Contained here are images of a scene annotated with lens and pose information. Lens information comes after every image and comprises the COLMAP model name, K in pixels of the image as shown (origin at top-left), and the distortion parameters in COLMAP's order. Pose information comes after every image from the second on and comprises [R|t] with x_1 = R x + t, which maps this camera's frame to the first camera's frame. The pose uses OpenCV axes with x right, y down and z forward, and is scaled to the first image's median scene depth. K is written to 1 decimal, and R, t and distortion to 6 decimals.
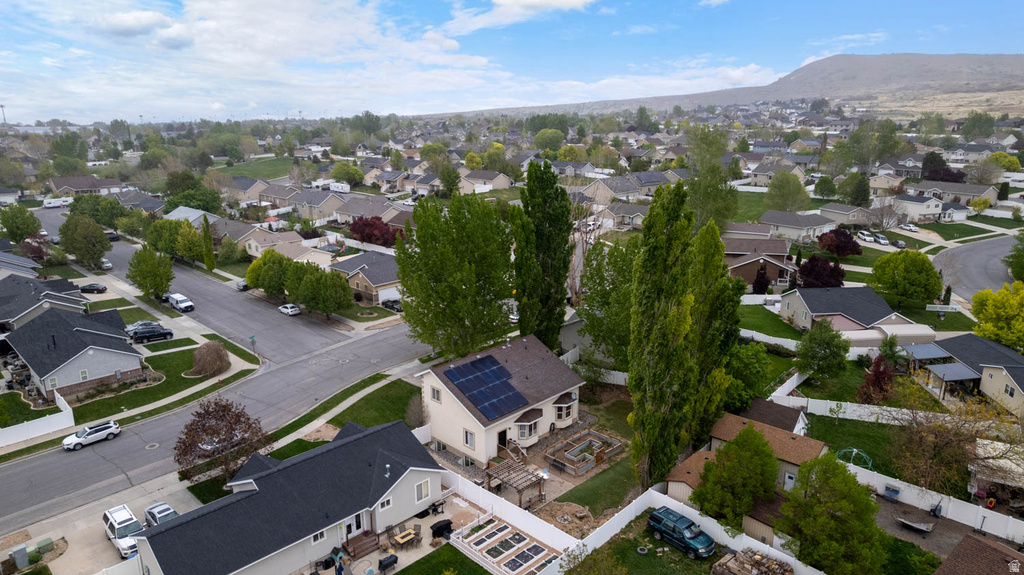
lens RADIAL K [[651.4, 0, 517.5], [0, 651.4, 288.3], [0, 0, 1]] dist [-0.064098, 0.051303]
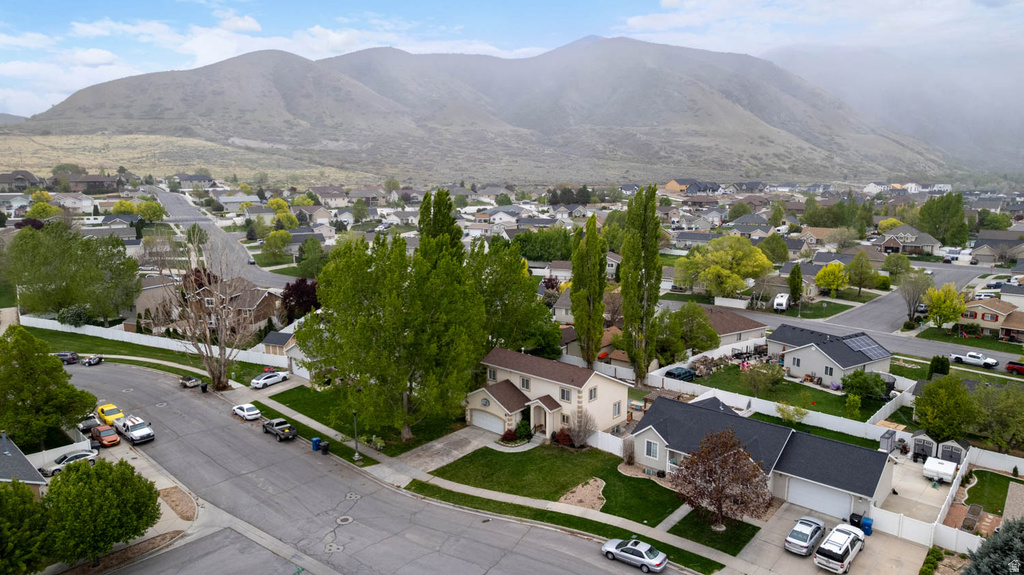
lens RADIAL K [[651.4, 0, 510.2], [0, 651.4, 287.4], [0, 0, 1]] dist [-0.064098, 0.051303]
pose [[-0.015179, -0.174240, 0.984586, -1.137066], [0.264963, 0.948796, 0.171991, -0.224302], [-0.964139, 0.263489, 0.031765, 1.027988]]
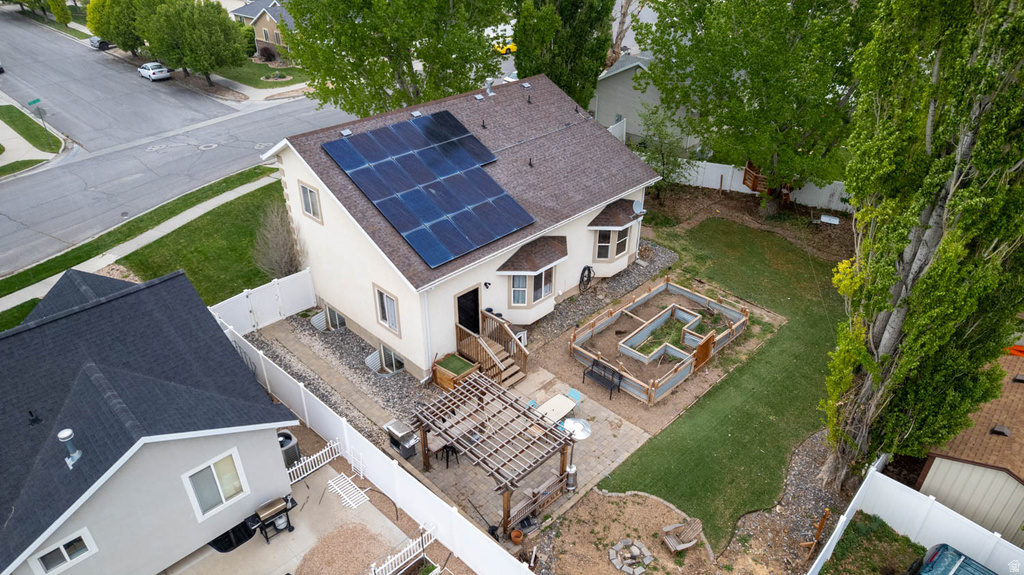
lens RADIAL K [[651.4, 0, 517.9], [0, 651.4, 288.6], [0, 0, 1]] dist [-0.064098, 0.051303]
pose [[0.999954, 0.007148, -0.006380, 0.009615], [-0.005075, 0.959960, 0.280091, 0.098017], [0.008127, -0.280046, 0.959952, 0.576373]]
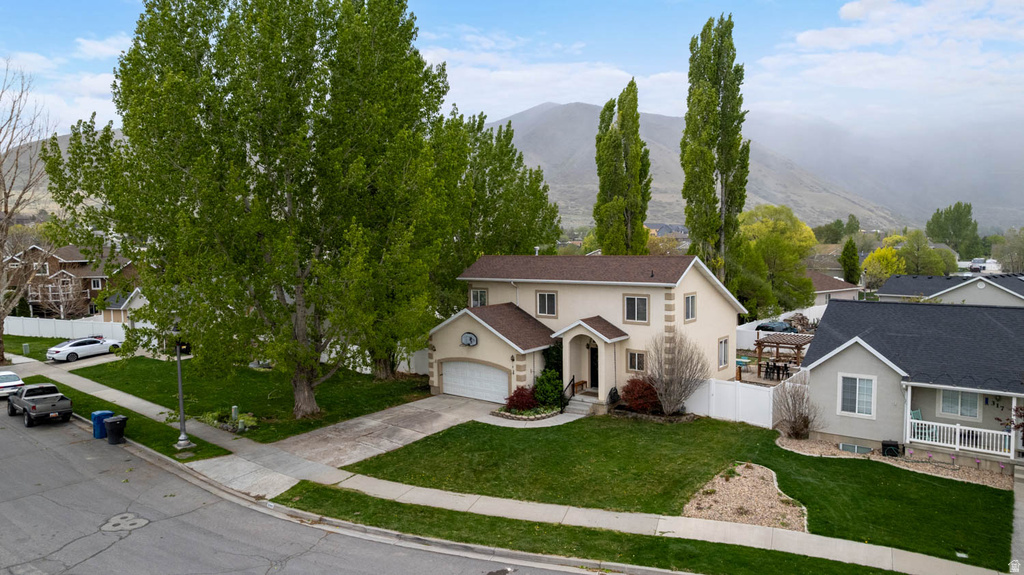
lens RADIAL K [[651.4, 0, 511.2], [0, 651.4, 287.8], [0, 0, 1]] dist [-0.064098, 0.051303]
pose [[-0.079740, -0.068754, 0.994442, -0.629344], [0.271514, 0.958400, 0.088034, 0.059457], [-0.959125, 0.277025, -0.057755, 1.140904]]
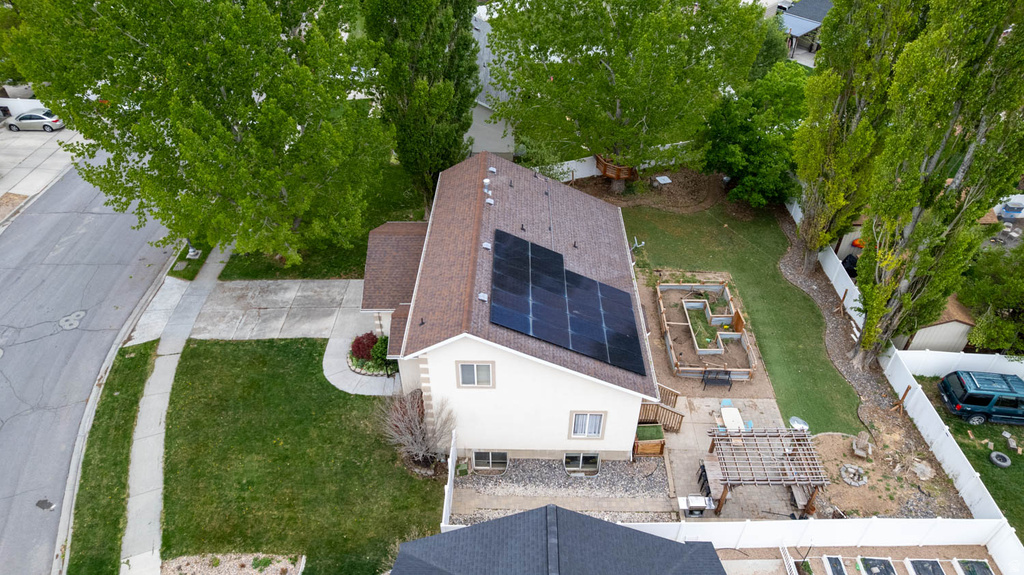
lens RADIAL K [[651.4, 0, 513.1], [0, 651.4, 286.8], [0, 0, 1]] dist [-0.064098, 0.051303]
pose [[0.734482, -0.425156, 0.528941, -0.295264], [0.176864, 0.872415, 0.455645, -0.066893], [-0.655176, -0.241112, 0.715968, 0.686650]]
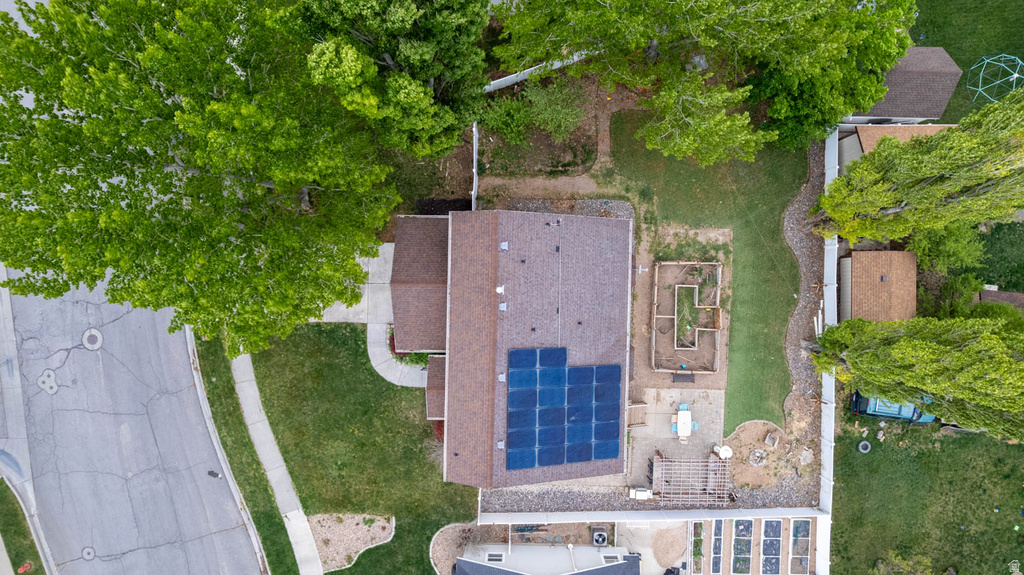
lens RADIAL K [[651.4, 0, 513.2], [0, 651.4, 287.6], [0, 0, 1]] dist [-0.064098, 0.051303]
pose [[0.738601, -0.674079, -0.009233, -0.001337], [0.181519, 0.185667, 0.965701, -0.410597], [-0.649245, -0.714944, 0.259492, 0.932711]]
